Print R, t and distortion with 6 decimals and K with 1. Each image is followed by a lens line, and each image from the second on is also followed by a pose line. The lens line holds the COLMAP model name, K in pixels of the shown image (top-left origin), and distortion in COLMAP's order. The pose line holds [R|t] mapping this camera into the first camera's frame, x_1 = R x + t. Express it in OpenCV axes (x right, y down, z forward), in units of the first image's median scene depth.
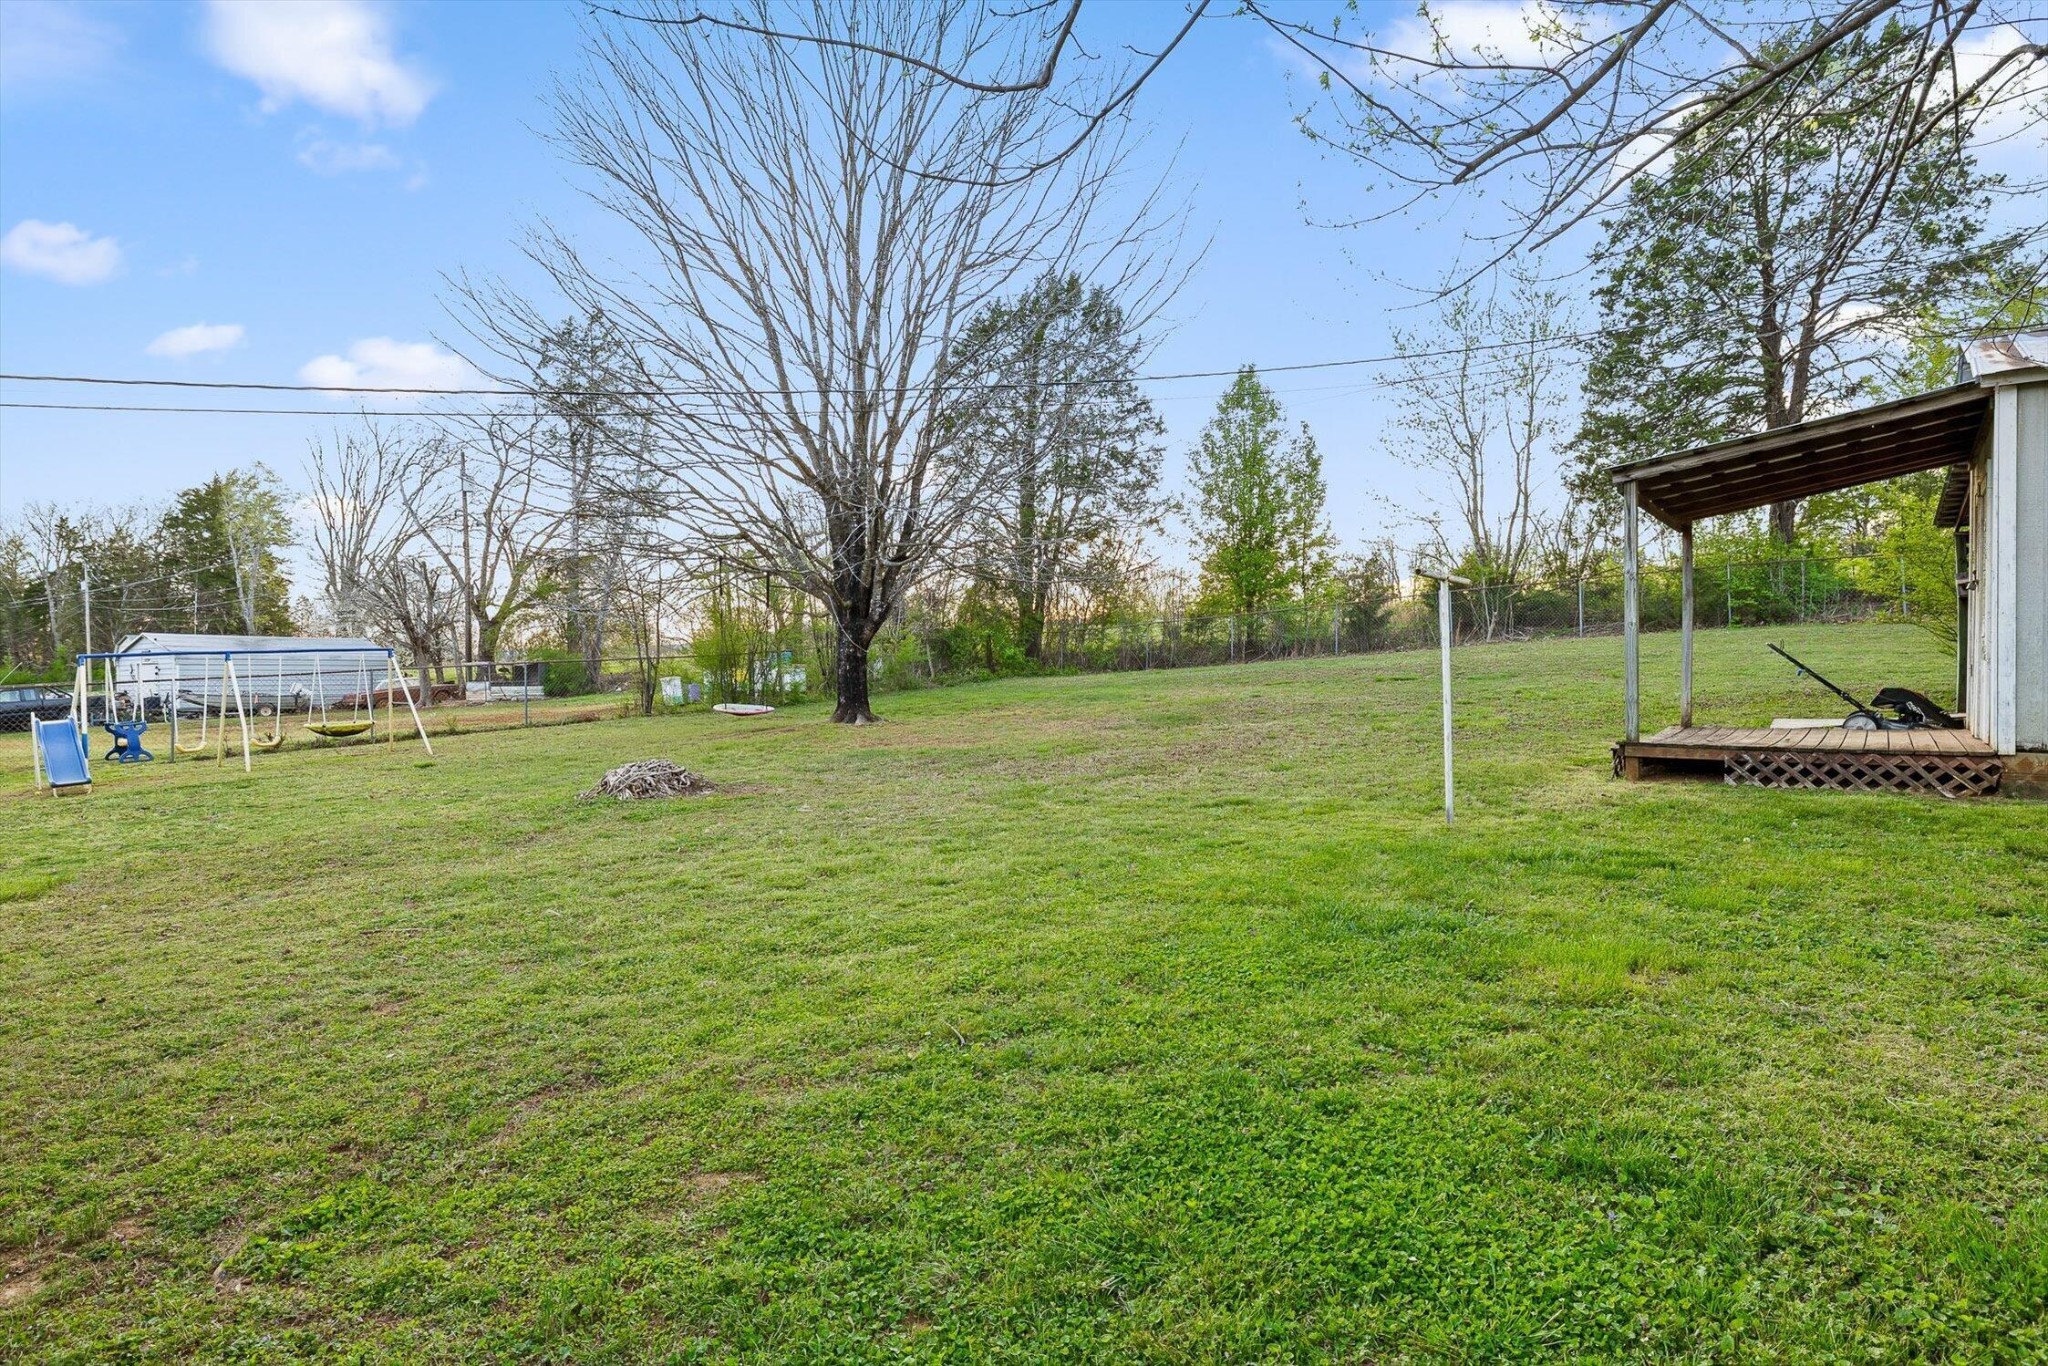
lens RADIAL K [[1112.5, 0, 1039.8], [0, 1112.5, 683.8], [0, 0, 1]] dist [-0.005583, 0.000866]
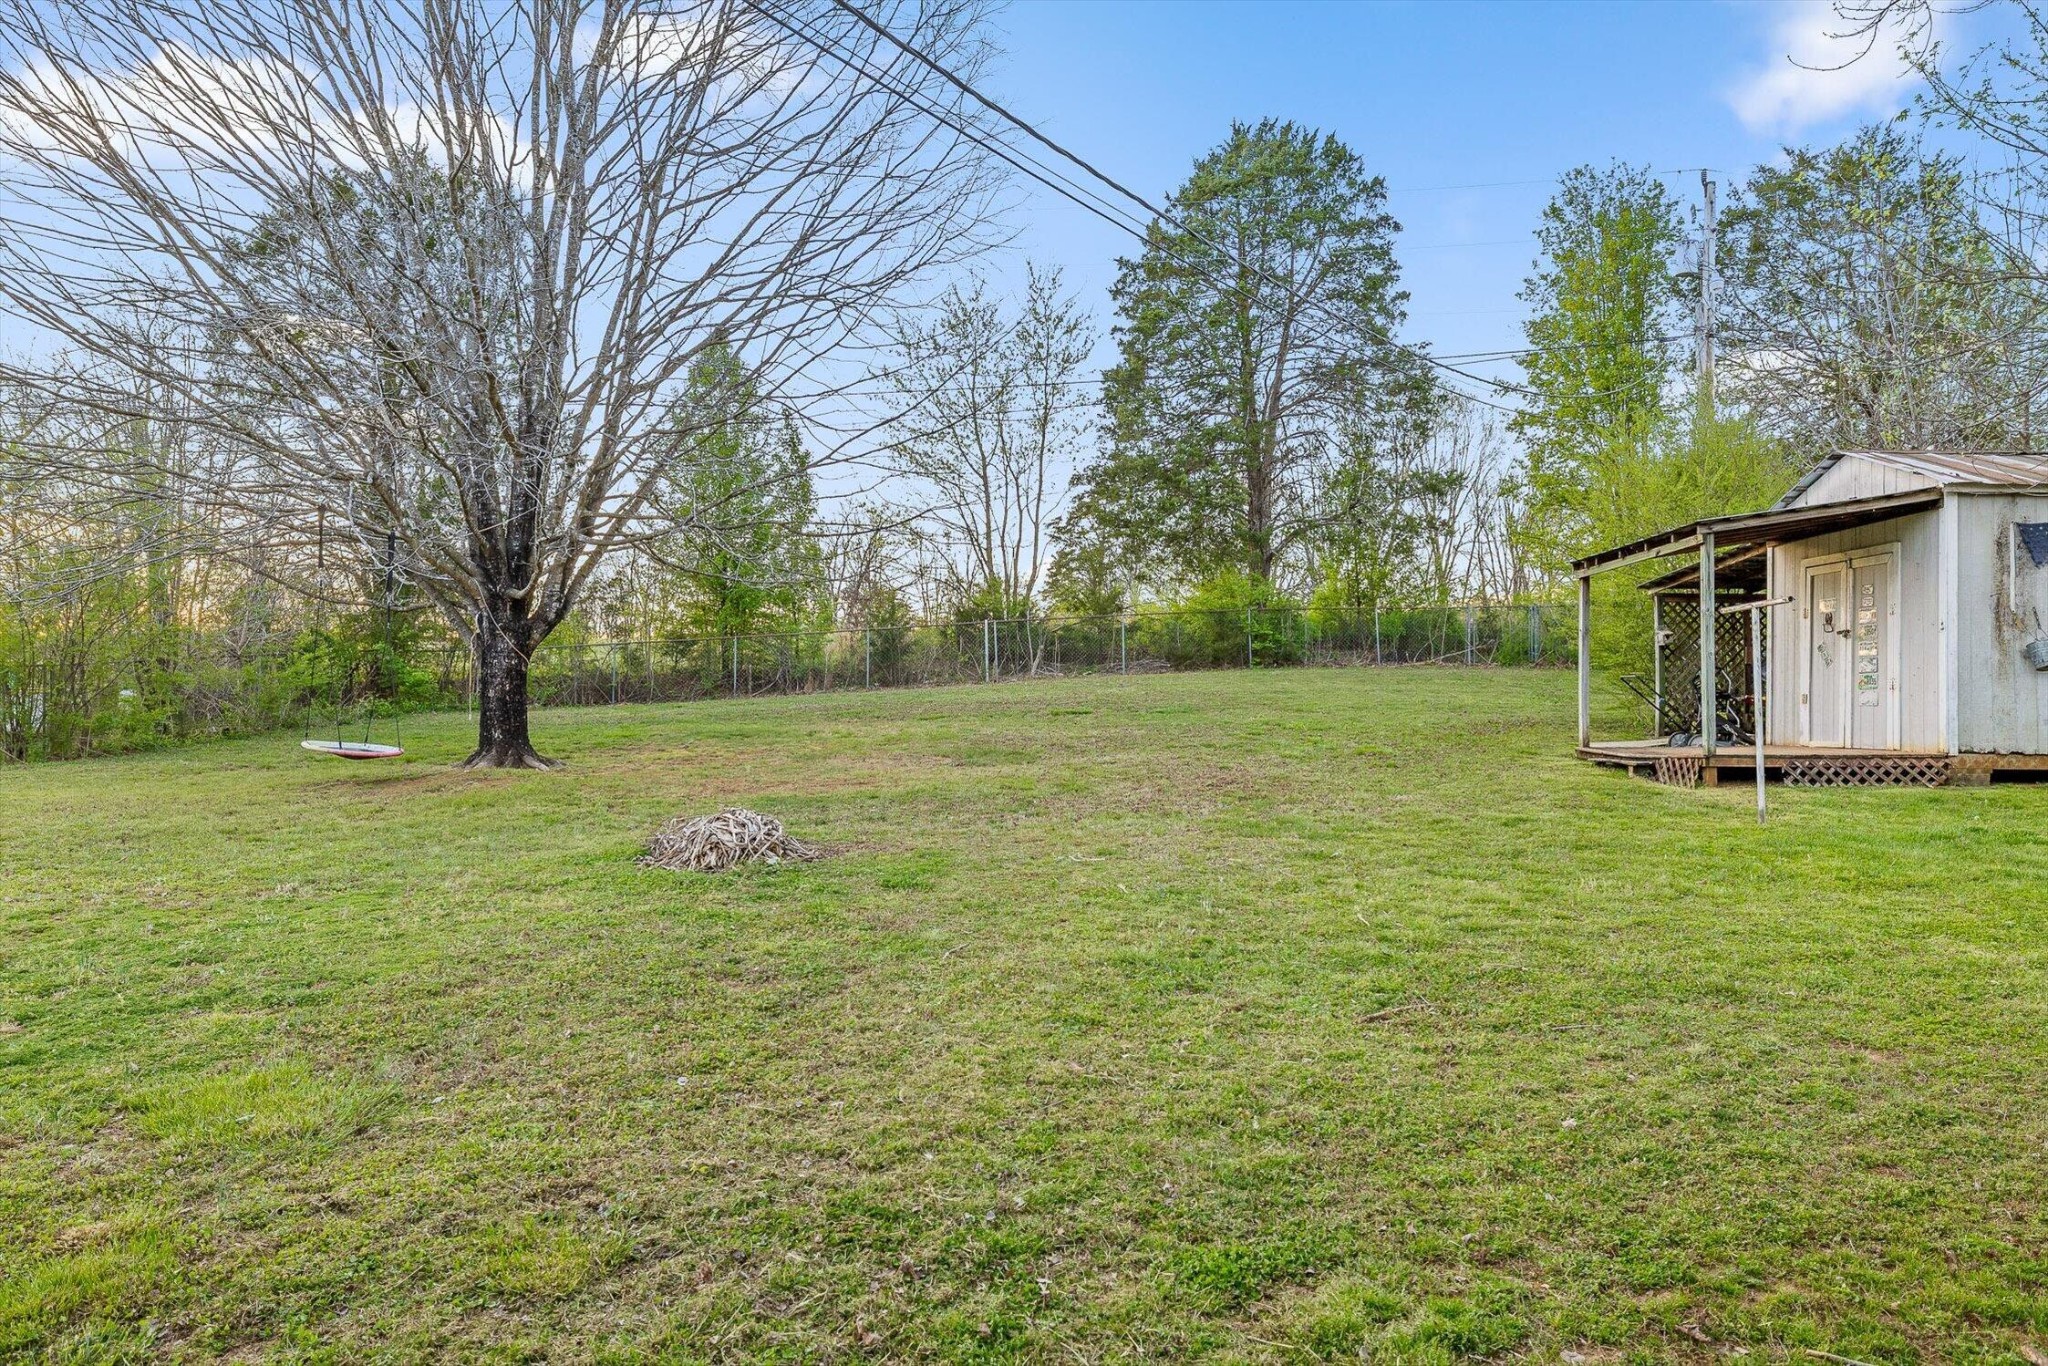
lens RADIAL K [[1349.9, 0, 1042.5], [0, 1349.9, 692.4], [0, 0, 1]] dist [-0.013854, 0.002331]
pose [[0.775783, 0.018255, 0.630735, -0.321265], [0.001486, 0.999526, -0.030756, 0.010450], [-0.630998, 0.024798, 0.775388, 0.120564]]
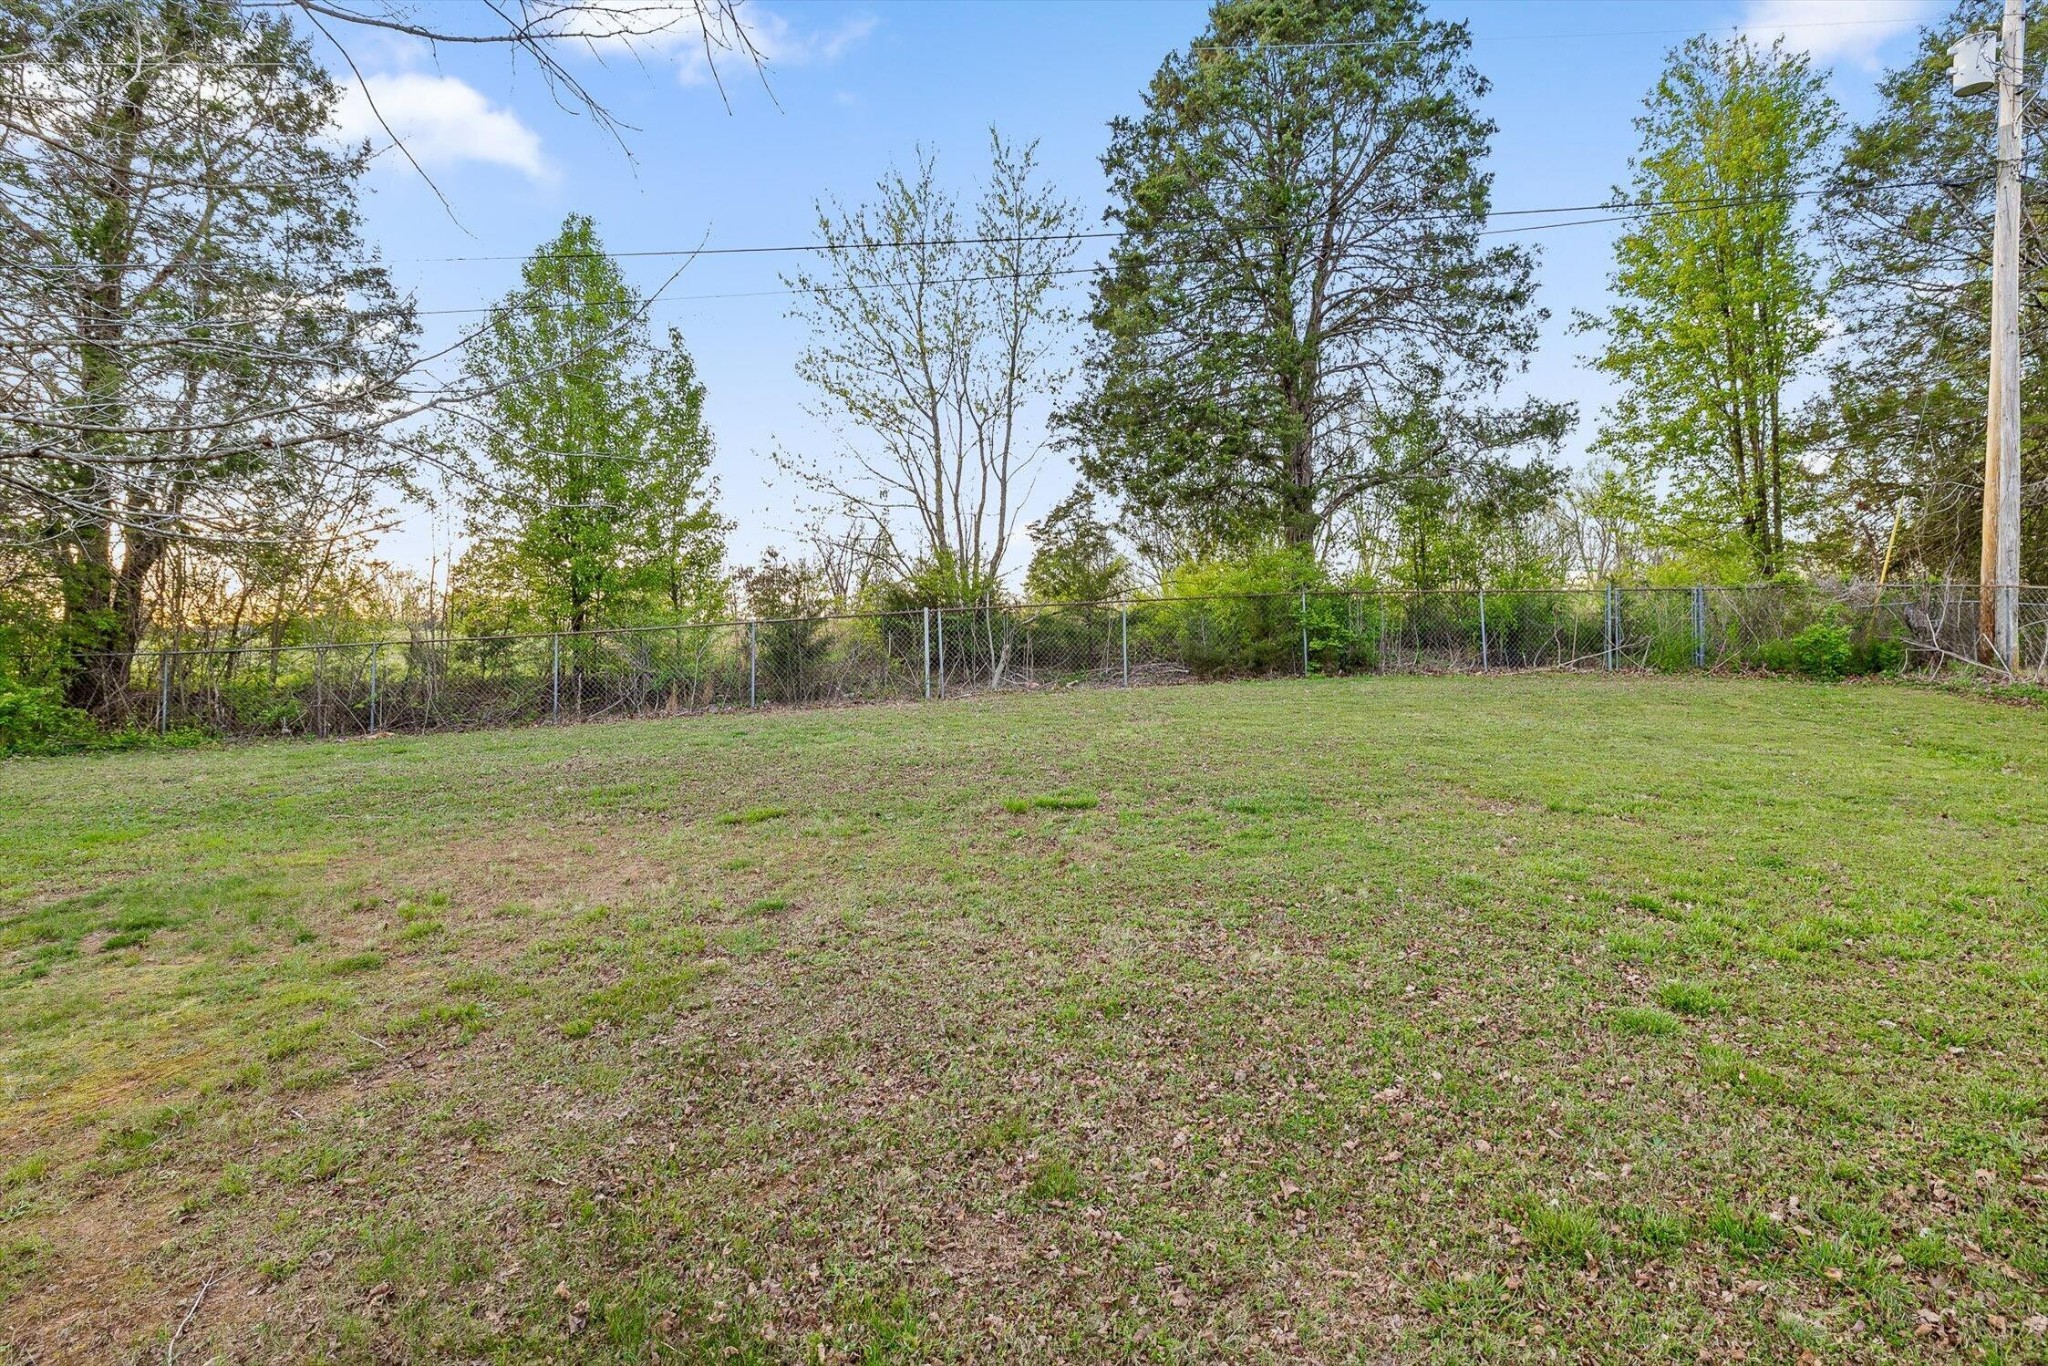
lens RADIAL K [[983.6, 0, 1020.7], [0, 983.6, 665.6], [0, 0, 1]] dist [-0.007628, 0.002104]
pose [[0.780544, 0.014772, 0.624926, 0.057602], [0.002277, 0.999647, -0.026473, -0.038602], [-0.625097, 0.022086, 0.780235, 0.567156]]
